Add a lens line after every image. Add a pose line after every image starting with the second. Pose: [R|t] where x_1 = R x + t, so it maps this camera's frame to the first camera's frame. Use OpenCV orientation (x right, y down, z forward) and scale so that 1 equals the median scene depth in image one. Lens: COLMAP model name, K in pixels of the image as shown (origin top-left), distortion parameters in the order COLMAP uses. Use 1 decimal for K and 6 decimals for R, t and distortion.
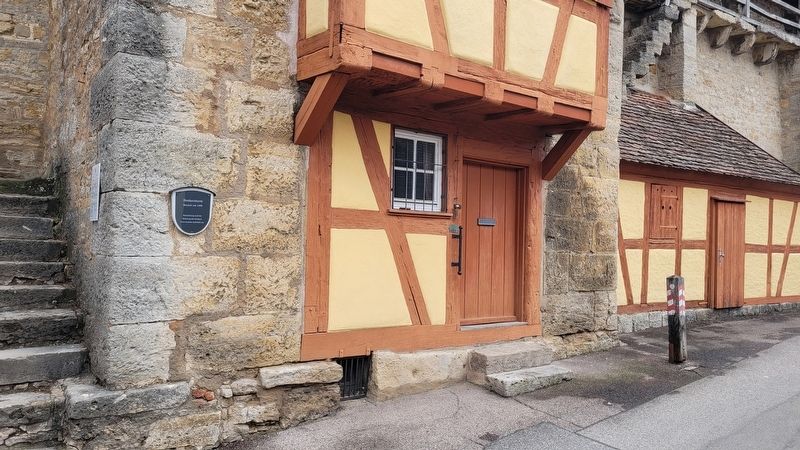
lens RADIAL K [[614.5, 0, 398.5], [0, 614.5, 226.1], [0, 0, 1]] dist [0.049919, -0.036807]
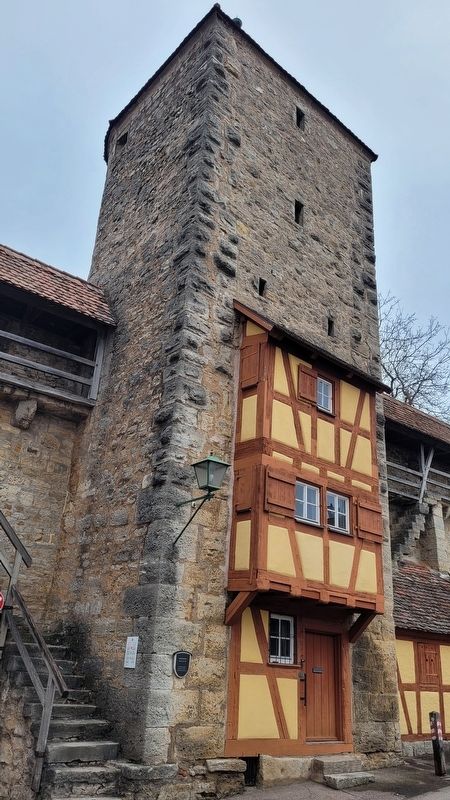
lens RADIAL K [[614.5, 0, 223.0], [0, 614.5, 398.8], [0, 0, 1]] dist [0.049919, -0.036807]
pose [[0.996713, 0.058999, 0.055516, -0.288795], [-0.033909, 0.926193, -0.375522, -0.056715], [-0.073574, 0.372405, 0.925149, -0.928023]]
